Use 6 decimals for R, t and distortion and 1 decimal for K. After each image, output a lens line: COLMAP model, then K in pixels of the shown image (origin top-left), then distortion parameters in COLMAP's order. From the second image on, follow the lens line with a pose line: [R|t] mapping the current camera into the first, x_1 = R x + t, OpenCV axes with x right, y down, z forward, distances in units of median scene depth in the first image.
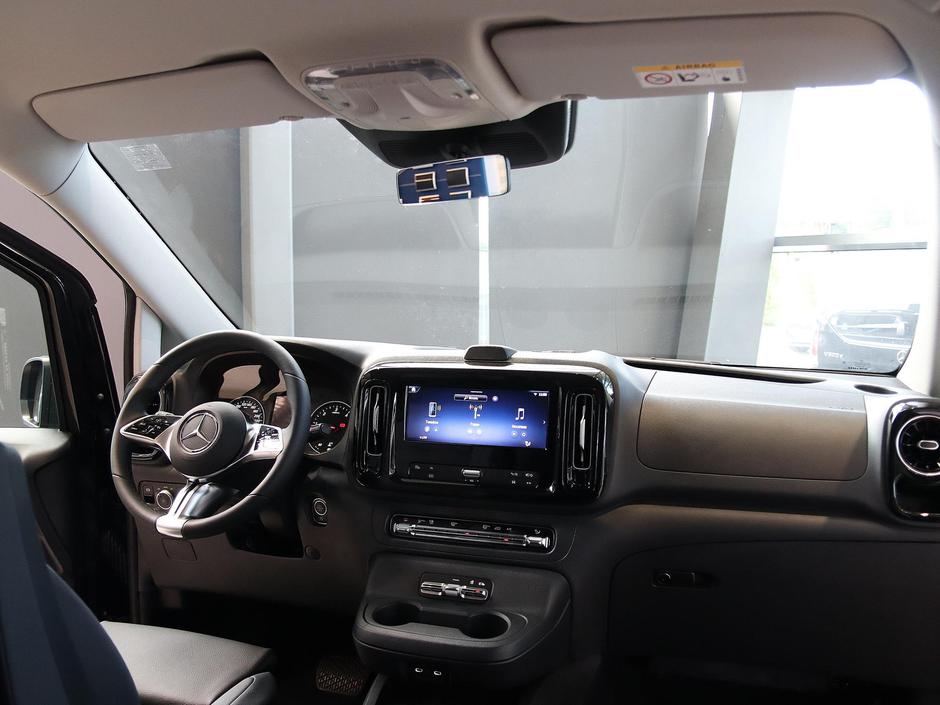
lens RADIAL K [[847.2, 0, 470.0], [0, 847.2, 352.5], [0, 0, 1]] dist [-0.139933, 0.114463]
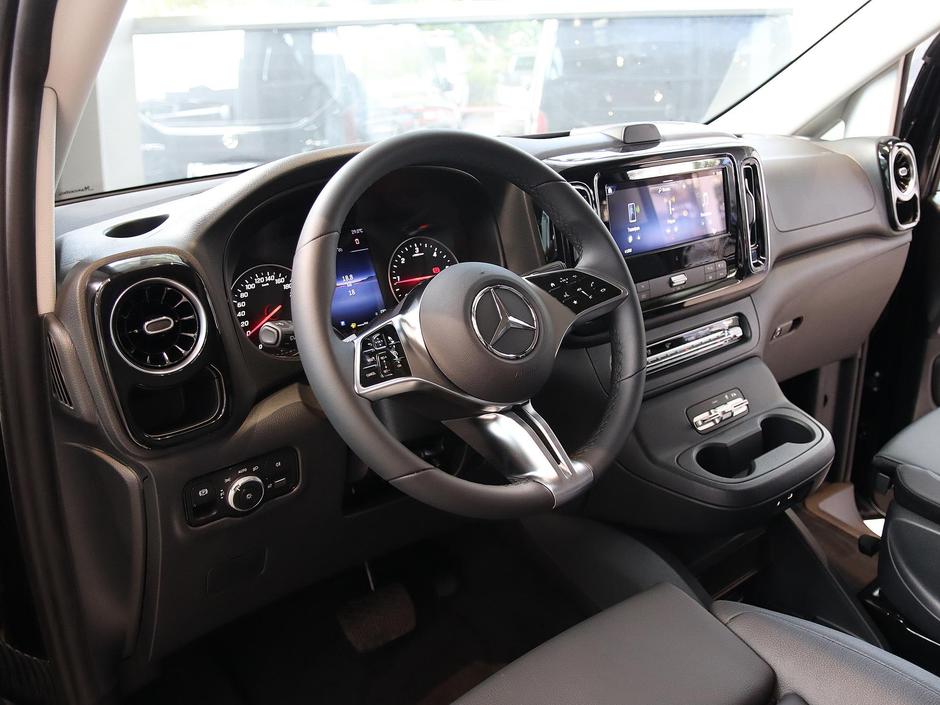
lens RADIAL K [[847.2, 0, 470.0], [0, 847.2, 352.5], [0, 0, 1]] dist [-0.139933, 0.114463]
pose [[0.542670, -0.293793, 0.786890, -0.744443], [0.092229, 0.952011, 0.291838, -0.046825], [-0.834867, -0.085798, 0.543723, 0.680939]]
